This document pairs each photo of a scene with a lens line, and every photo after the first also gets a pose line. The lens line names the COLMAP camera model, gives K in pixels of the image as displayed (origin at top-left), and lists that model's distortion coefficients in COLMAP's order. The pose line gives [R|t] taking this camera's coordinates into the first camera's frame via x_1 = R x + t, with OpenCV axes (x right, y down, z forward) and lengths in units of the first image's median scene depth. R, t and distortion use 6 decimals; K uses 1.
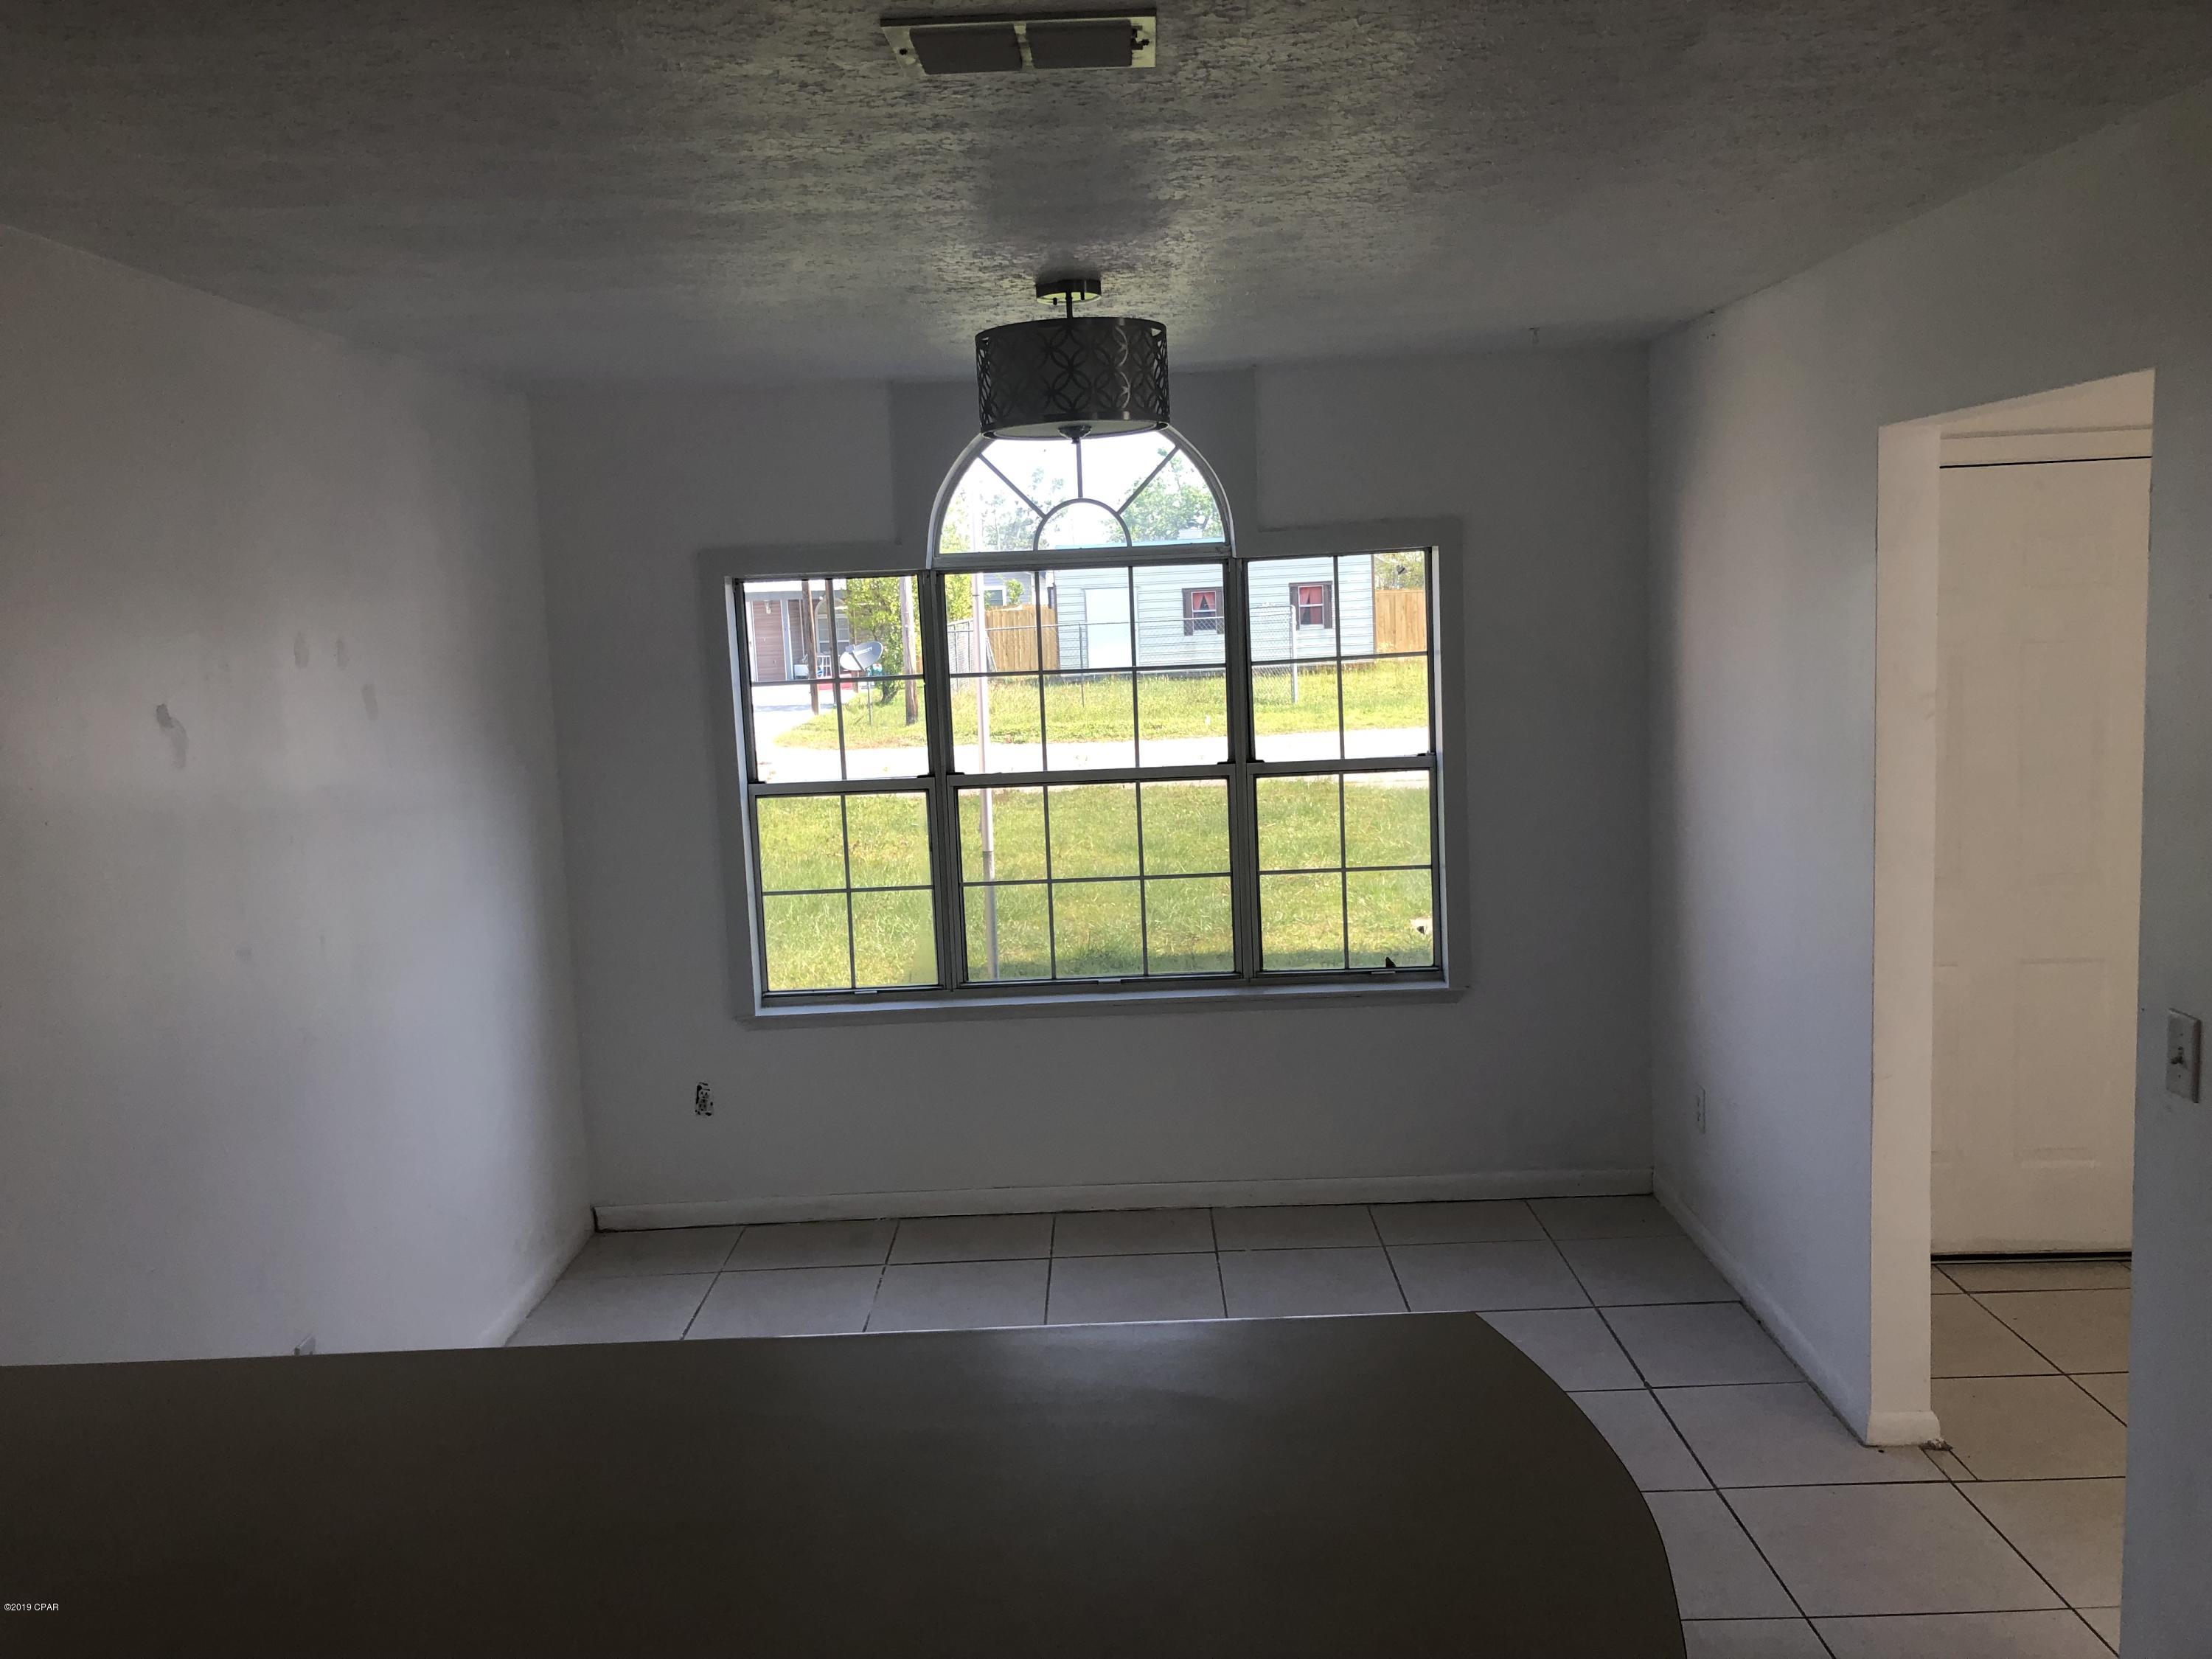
lens RADIAL K [[1839.9, 0, 1094.8], [0, 1839.9, 820.0], [0, 0, 1]] dist [0.087229, -0.293813]
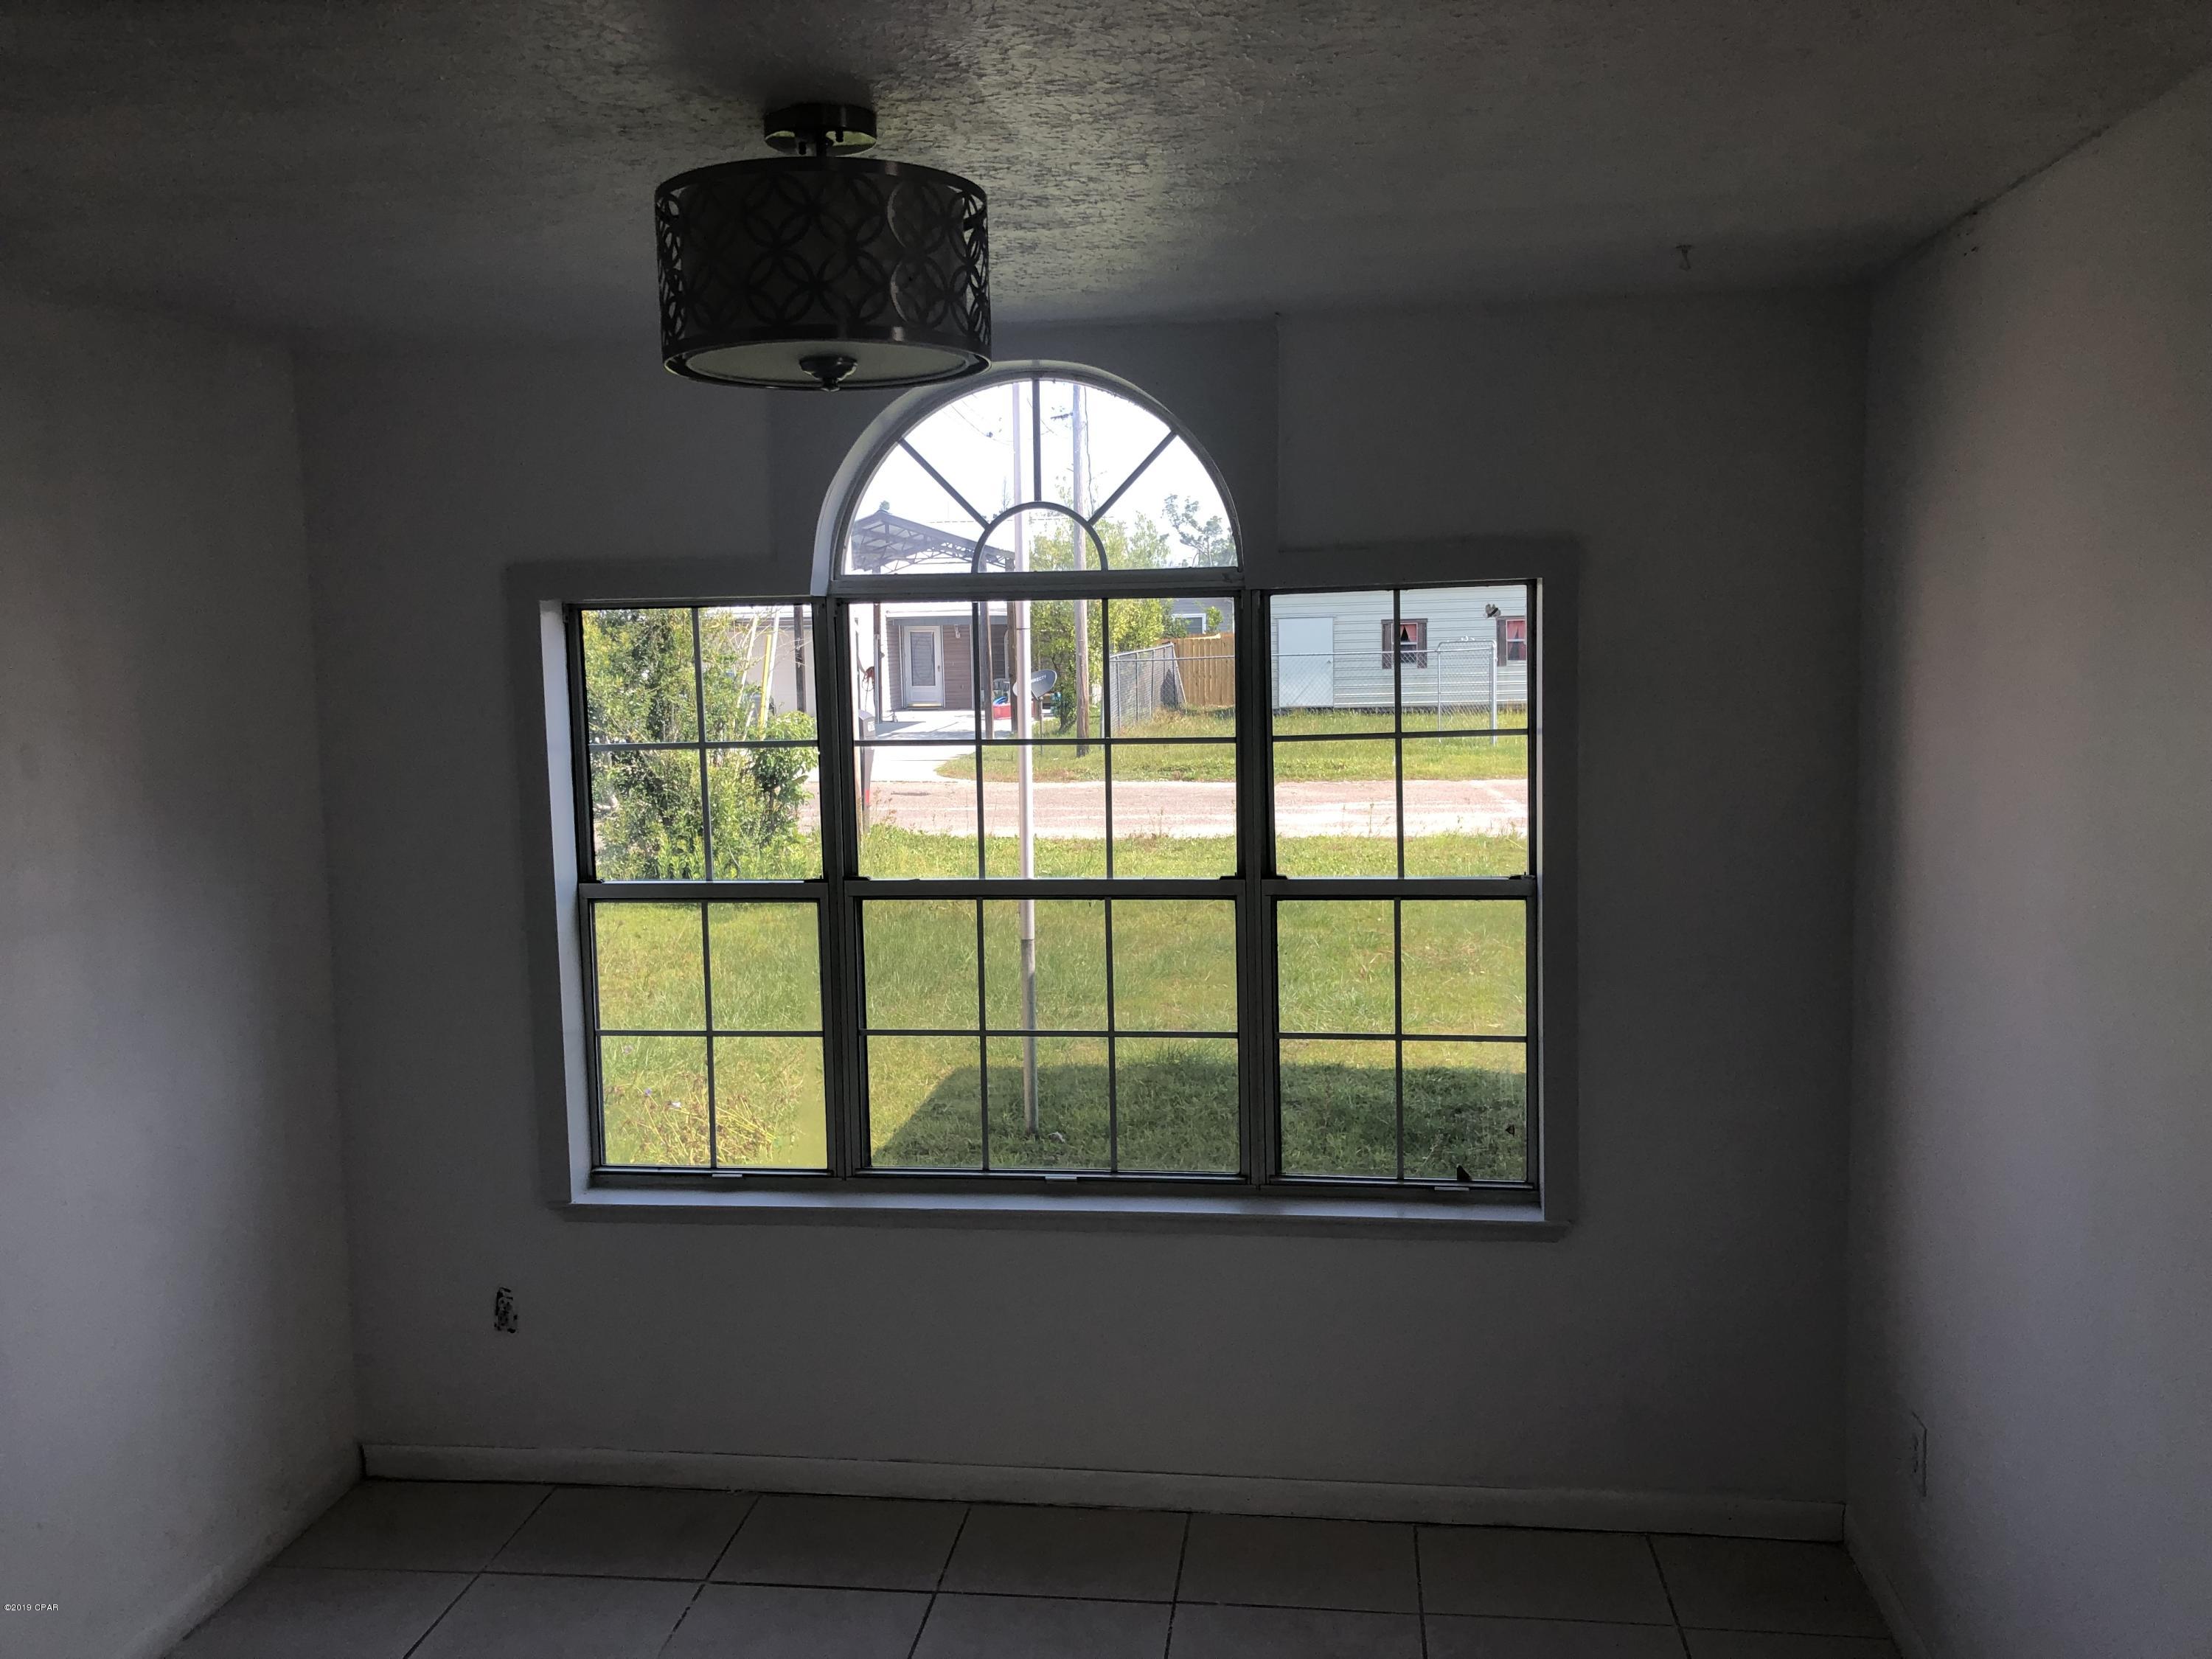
lens RADIAL K [[1839.8, 0, 1095.4], [0, 1839.8, 807.8], [0, 0, 1]] dist [0.042742, -0.089592]
pose [[0.993055, 0.033185, -0.112877, 0.097573], [-0.035526, 0.999192, -0.018794, -0.042999], [0.112162, 0.022674, 0.993431, 0.293681]]
